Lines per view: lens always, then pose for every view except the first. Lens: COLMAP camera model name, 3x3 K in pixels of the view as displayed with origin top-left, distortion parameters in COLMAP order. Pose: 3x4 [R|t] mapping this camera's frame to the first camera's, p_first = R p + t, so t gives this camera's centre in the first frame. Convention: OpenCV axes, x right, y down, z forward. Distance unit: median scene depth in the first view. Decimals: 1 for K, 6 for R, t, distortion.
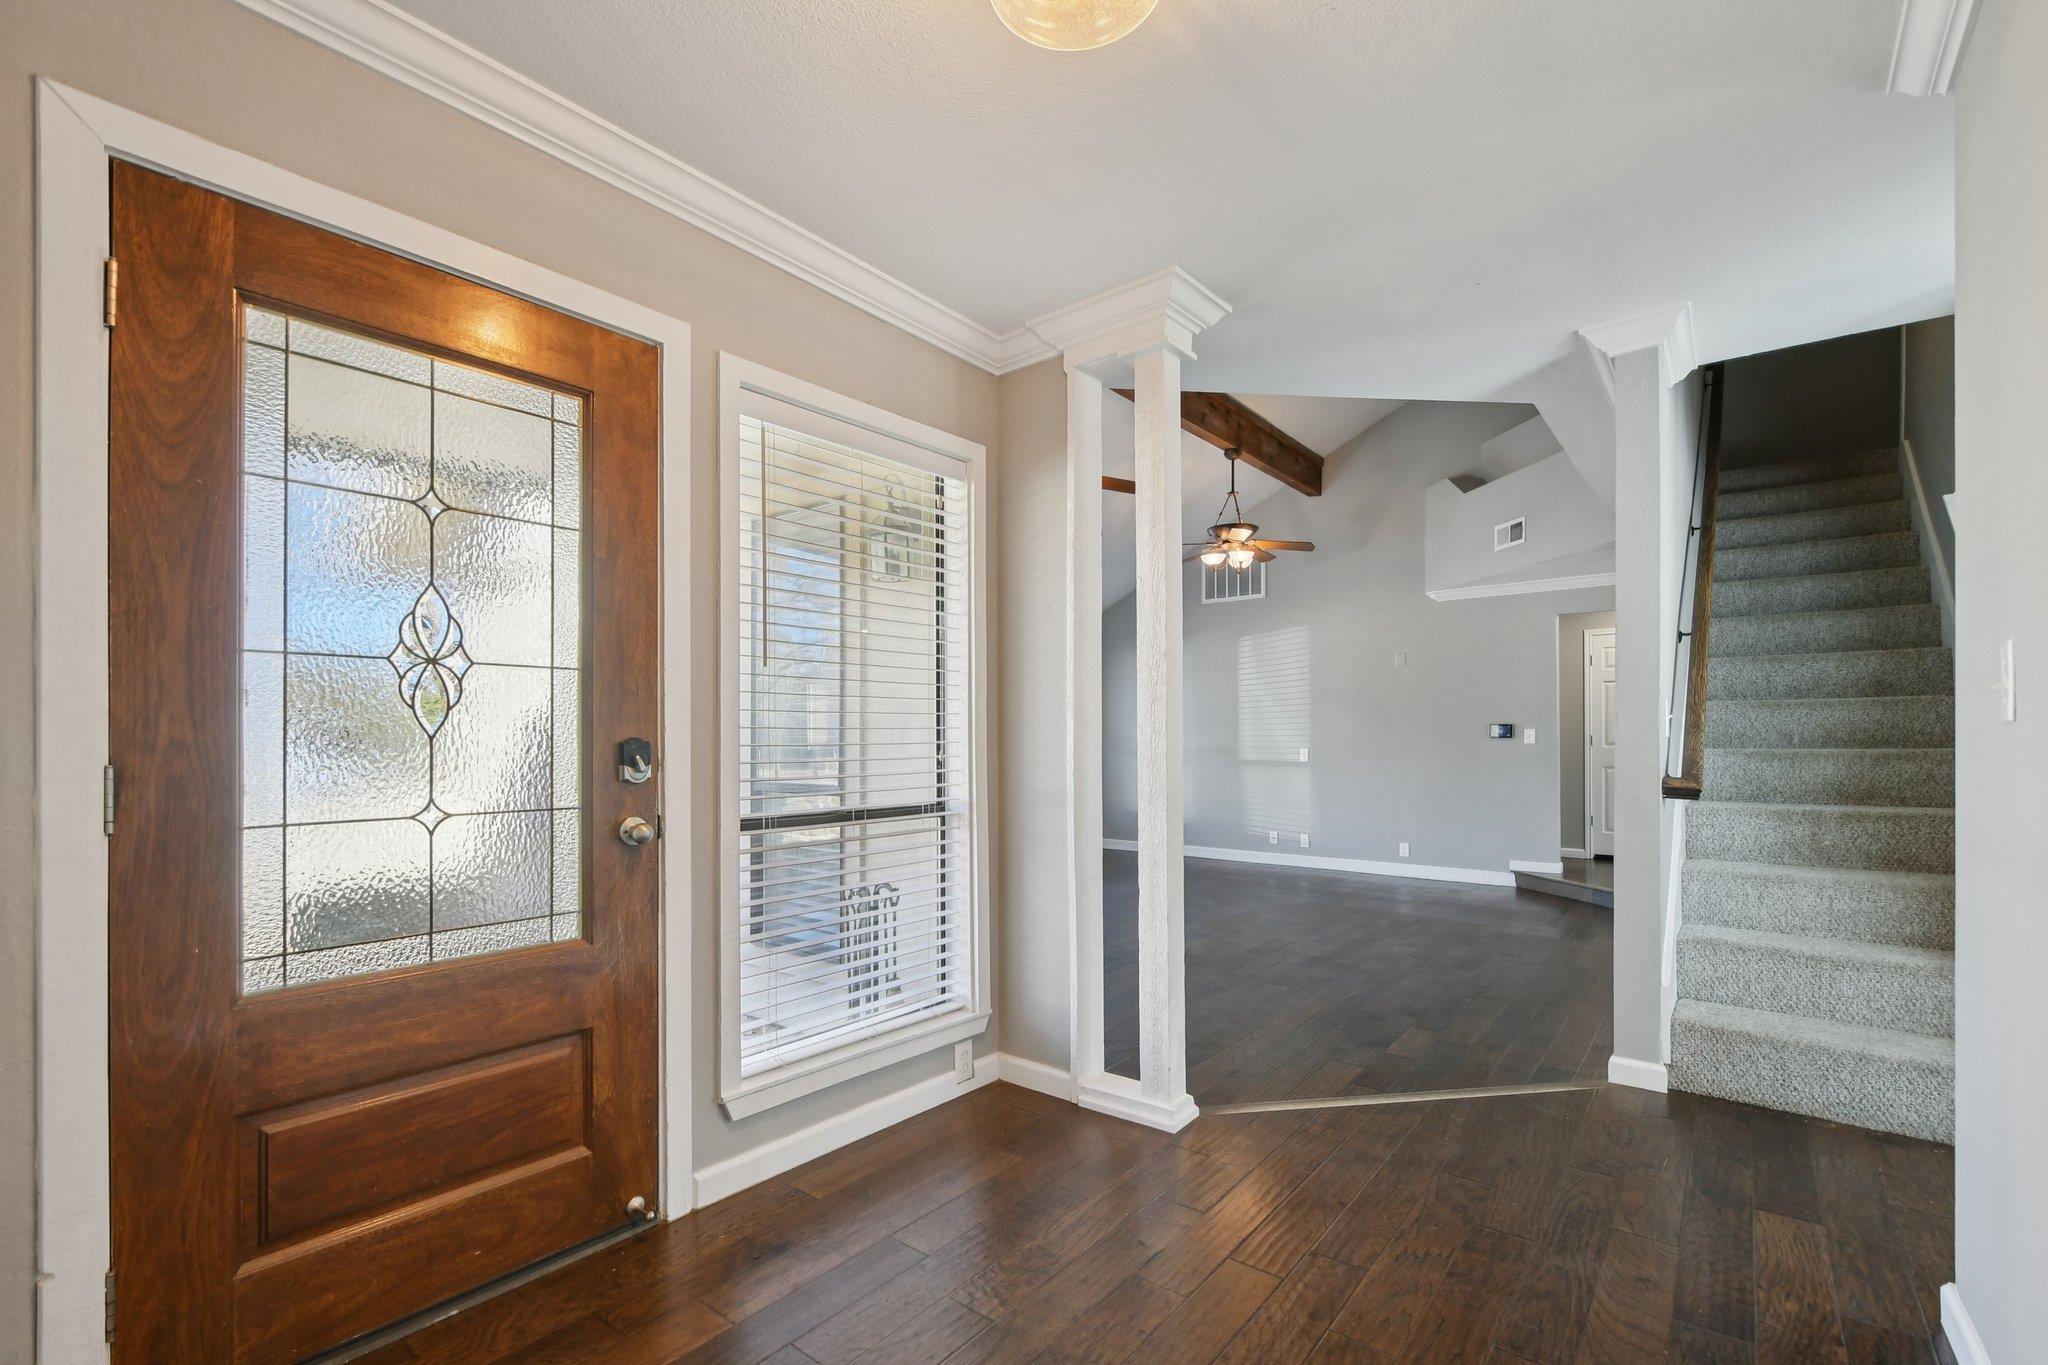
lens RADIAL K [[898.4, 0, 1015.6], [0, 898.4, 727.7], [0, 0, 1]] dist [0.000660, -0.004157]
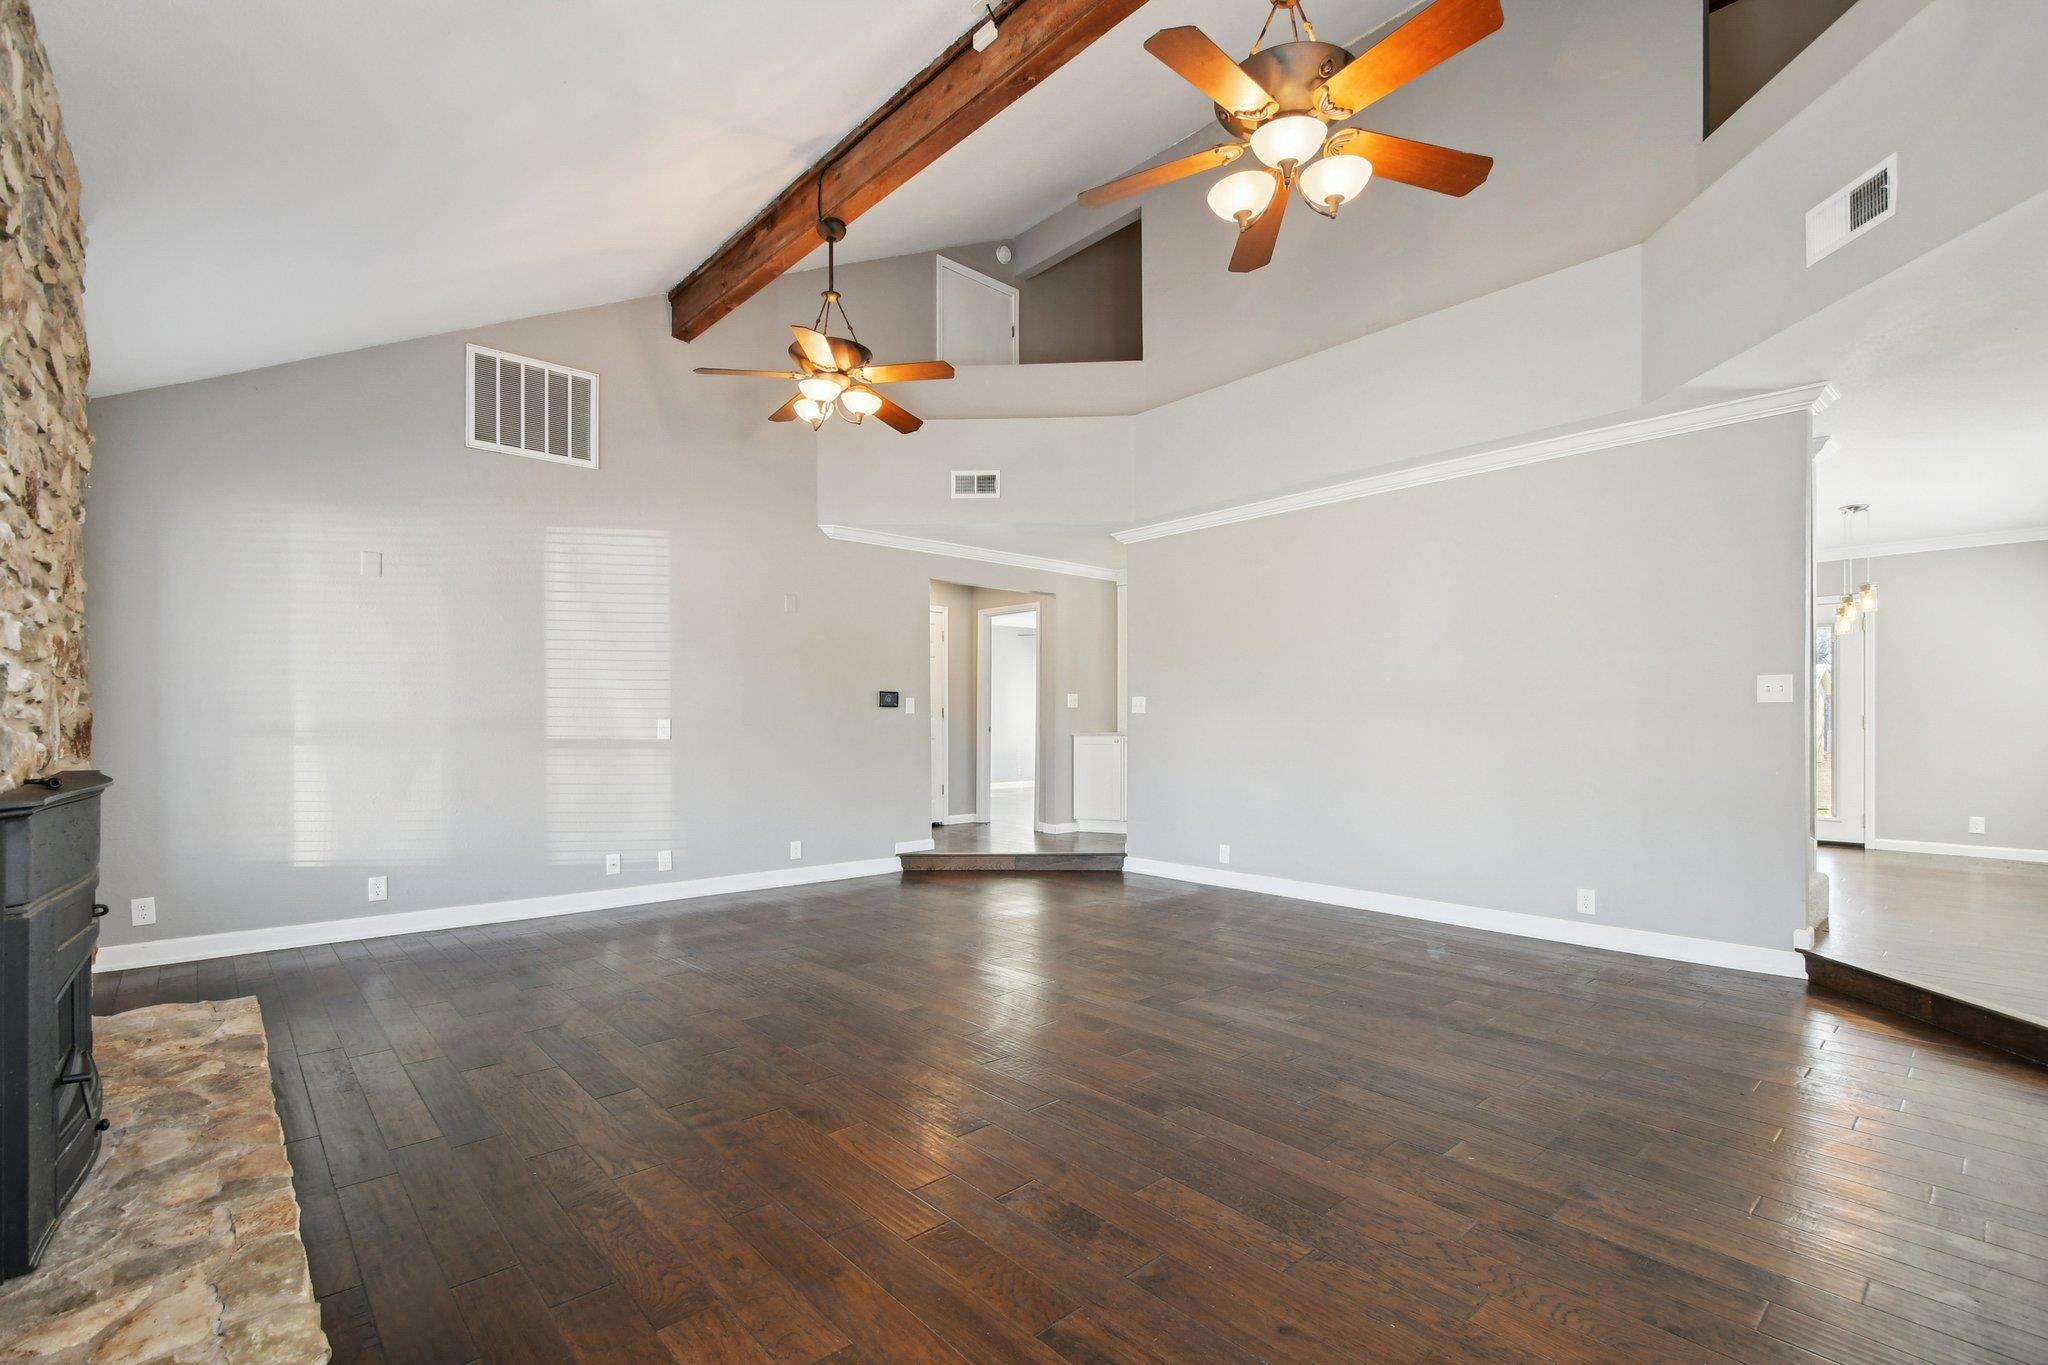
lens RADIAL K [[898.4, 0, 1015.6], [0, 898.4, 727.7], [0, 0, 1]] dist [0.000660, -0.004157]
pose [[0.162086, 0.002677, 0.986773, -0.292131], [-0.007713, 0.999969, -0.001446, 0.029227], [-0.986747, -0.007376, 0.162102, 0.667874]]
